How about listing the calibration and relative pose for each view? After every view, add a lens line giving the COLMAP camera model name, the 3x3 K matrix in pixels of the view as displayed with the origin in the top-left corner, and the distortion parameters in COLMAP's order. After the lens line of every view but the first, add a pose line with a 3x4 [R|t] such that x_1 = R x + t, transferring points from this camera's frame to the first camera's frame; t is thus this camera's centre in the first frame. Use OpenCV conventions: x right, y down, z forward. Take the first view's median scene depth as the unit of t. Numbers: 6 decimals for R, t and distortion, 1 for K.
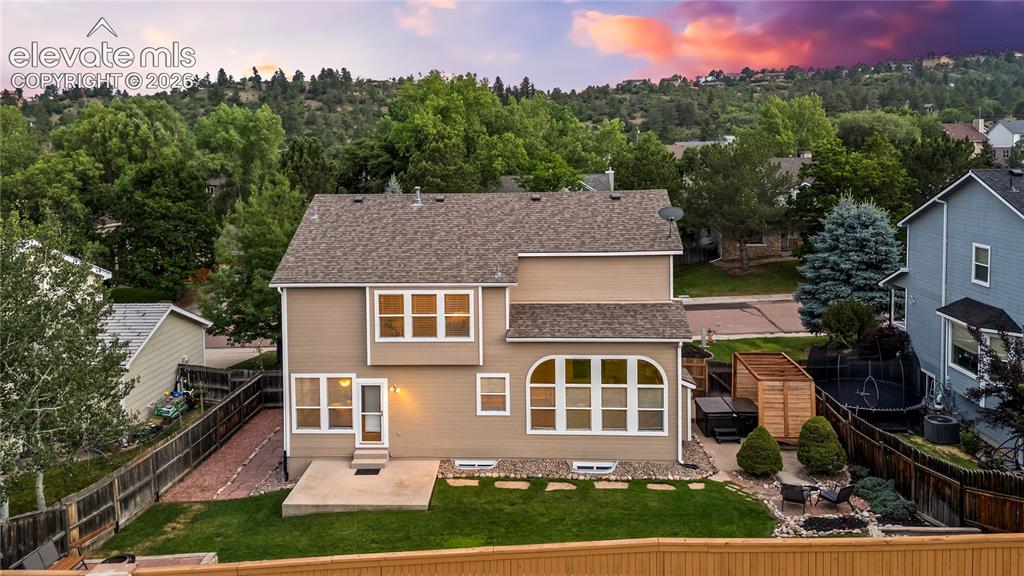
lens RADIAL K [[799.0, 0, 496.4], [0, 799.0, 286.7], [0, 0, 1]] dist [0.083439, -0.085212]
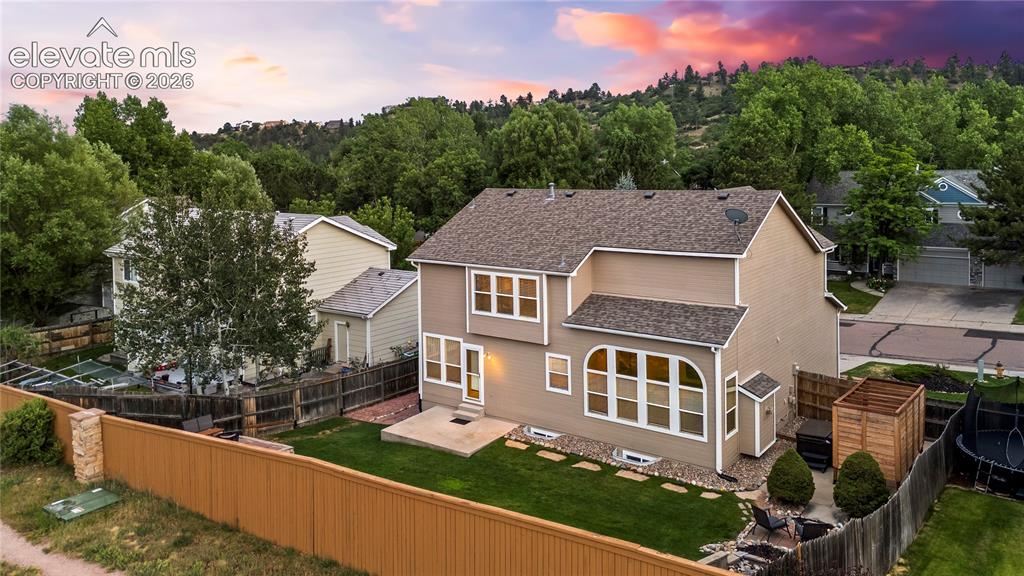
lens RADIAL K [[799.0, 0, 496.4], [0, 799.0, 286.7], [0, 0, 1]] dist [0.083439, -0.085212]
pose [[0.829264, 0.091693, -0.551284, 0.522503], [-0.086582, 0.995617, 0.035357, -0.015510], [0.552109, 0.018411, 0.833568, 0.037187]]
